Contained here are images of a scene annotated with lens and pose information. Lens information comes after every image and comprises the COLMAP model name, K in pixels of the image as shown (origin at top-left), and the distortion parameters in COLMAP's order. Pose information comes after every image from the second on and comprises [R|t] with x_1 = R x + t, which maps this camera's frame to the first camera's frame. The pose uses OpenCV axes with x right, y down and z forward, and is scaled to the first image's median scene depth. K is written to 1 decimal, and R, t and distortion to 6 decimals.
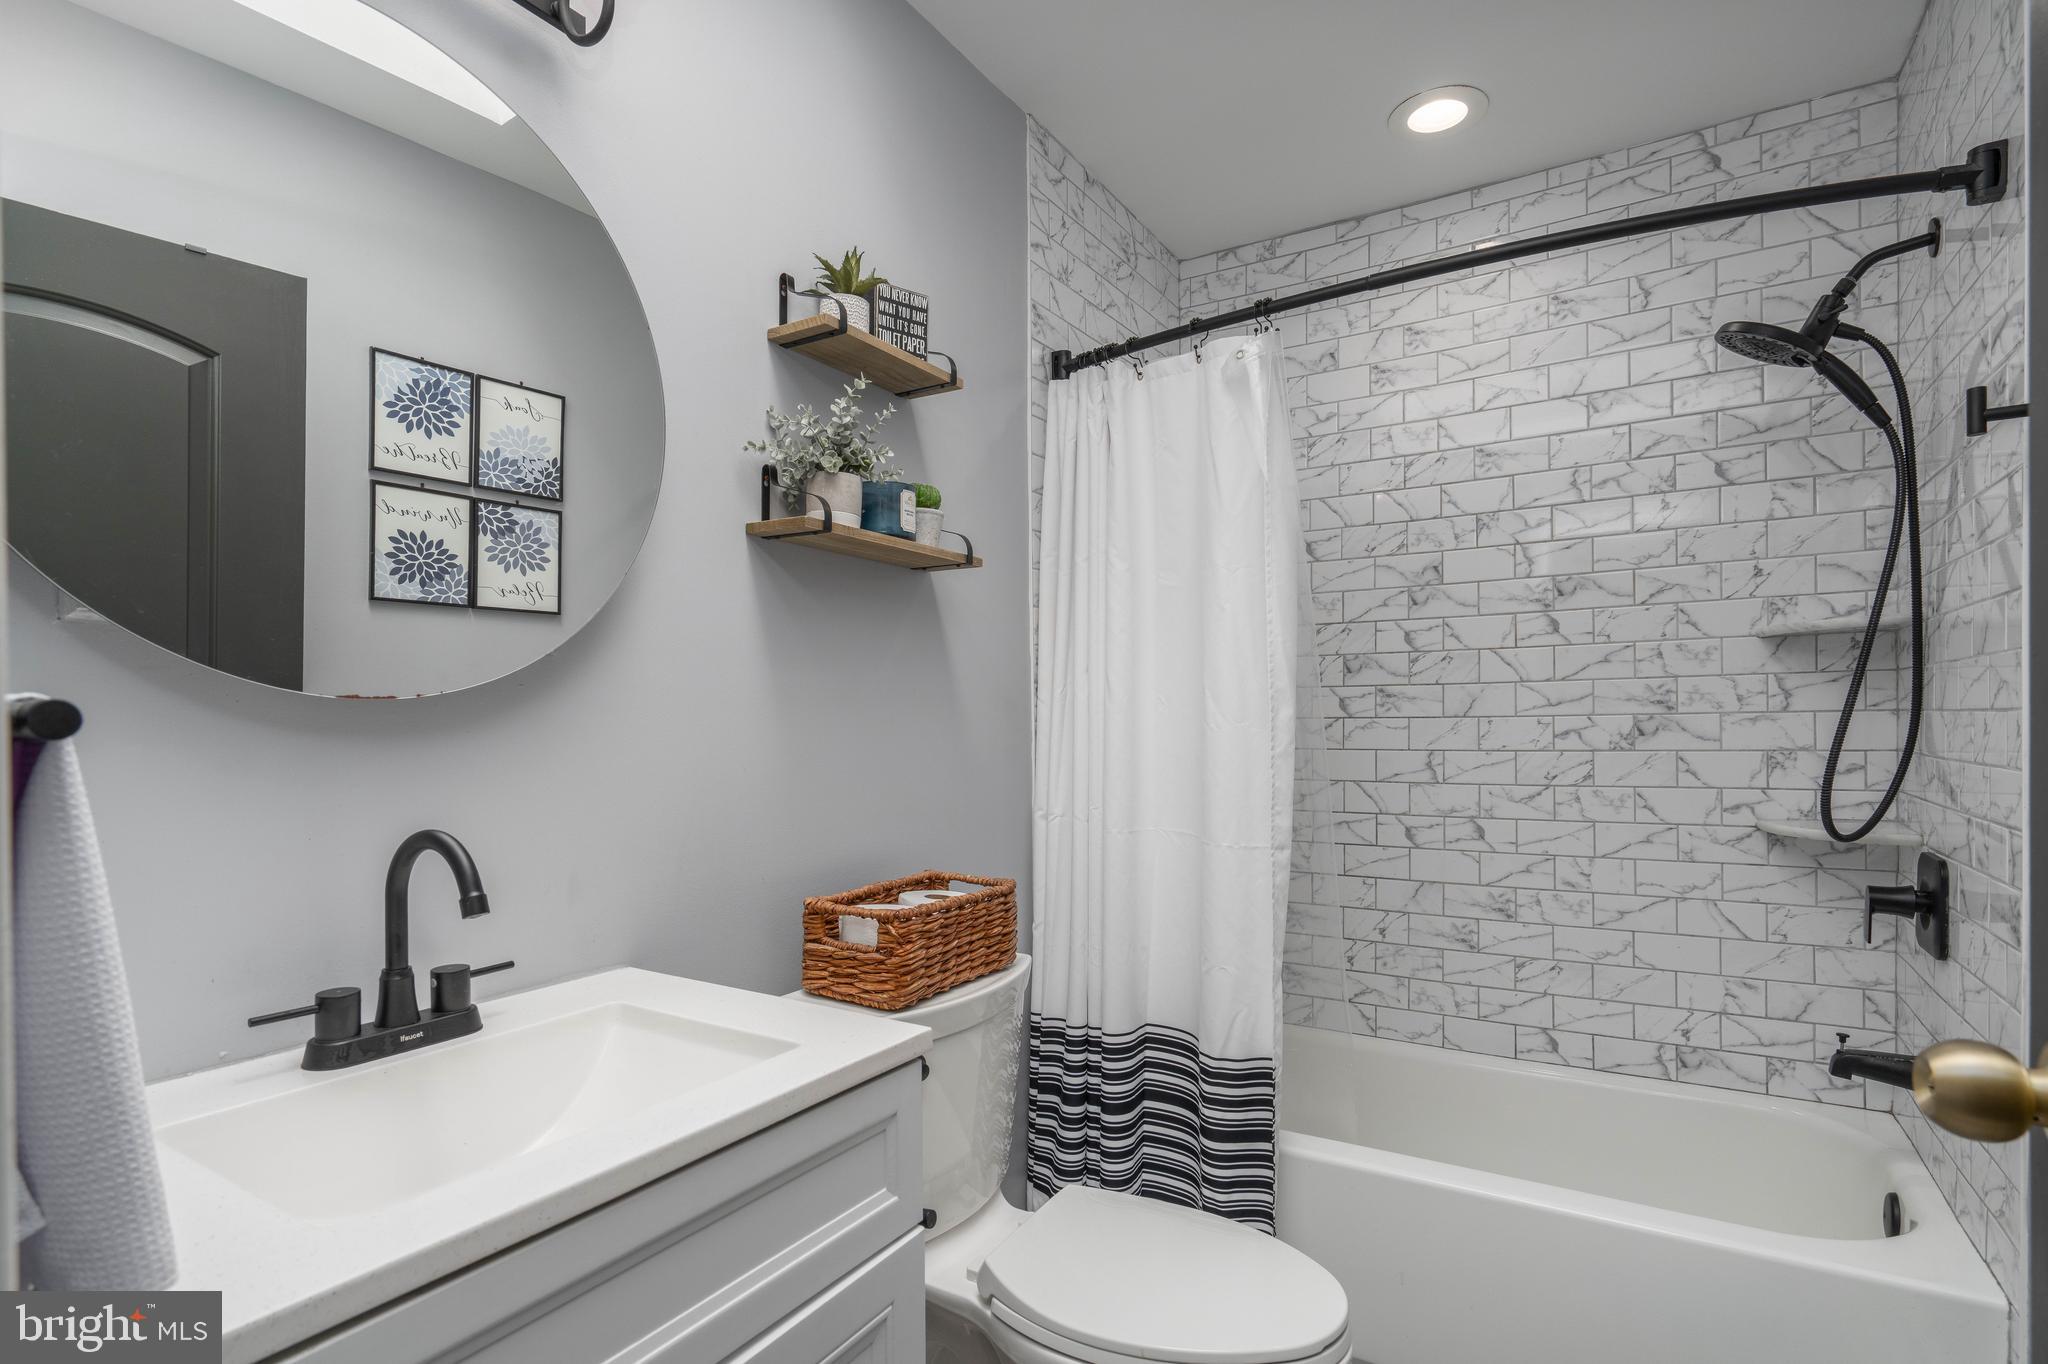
lens RADIAL K [[979.7, 0, 1027.1], [0, 979.7, 688.6], [0, 0, 1]] dist [0.001562, 0.000302]
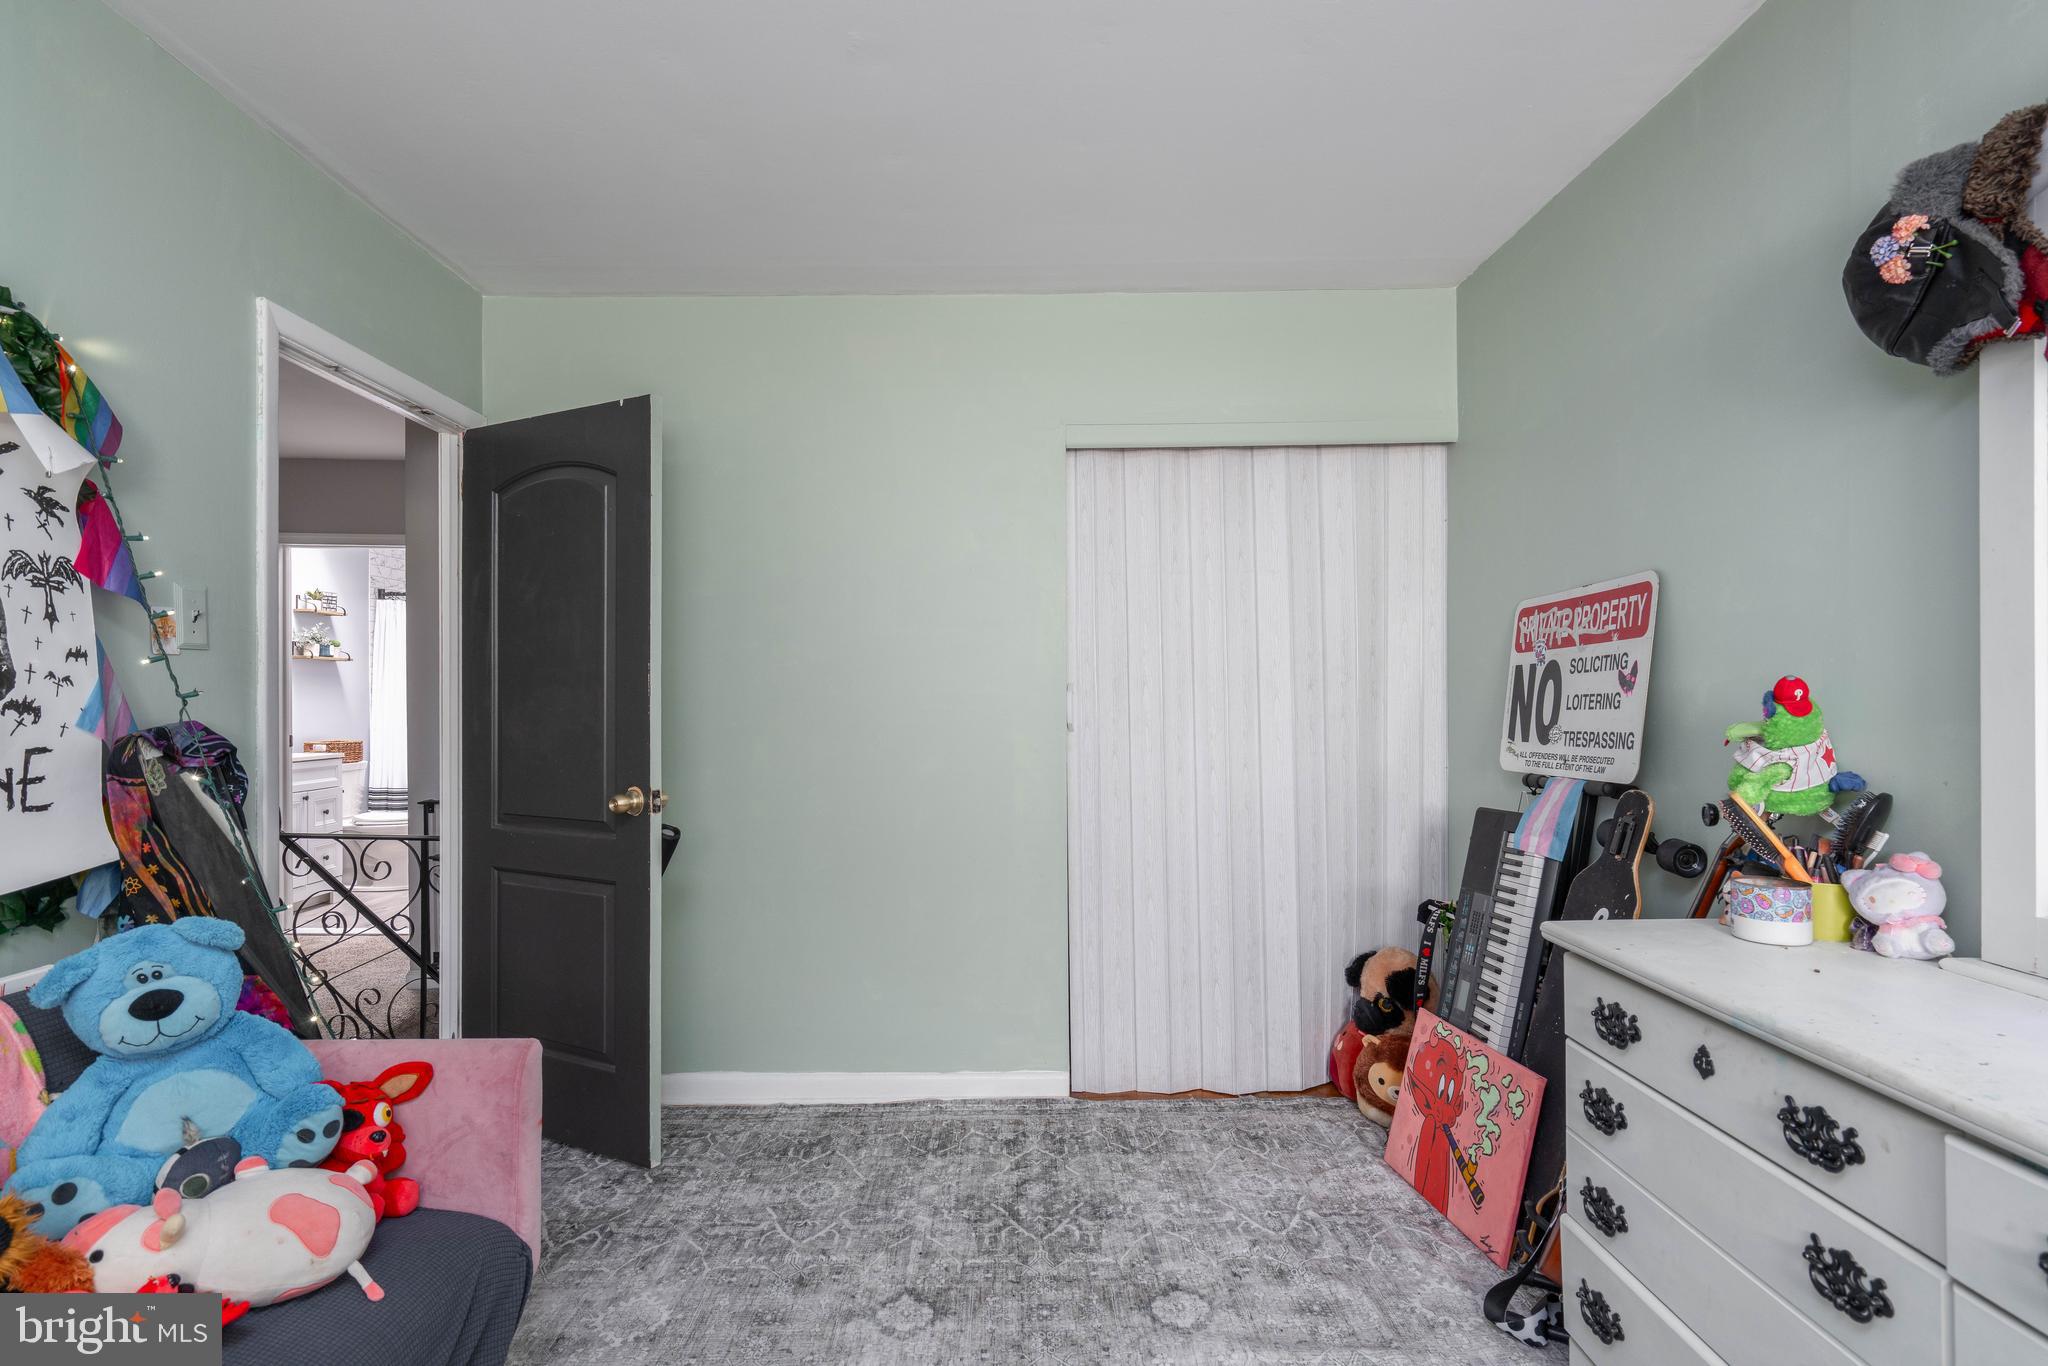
lens RADIAL K [[979.7, 0, 1026.2], [0, 979.7, 690.5], [0, 0, 1]] dist [0.001562, 0.000302]
pose [[0.838517, 0.004687, 0.544856, 0.076433], [-0.003163, 0.999988, -0.003735, -0.007067], [-0.544867, 0.001408, 0.838522, -3.825713]]
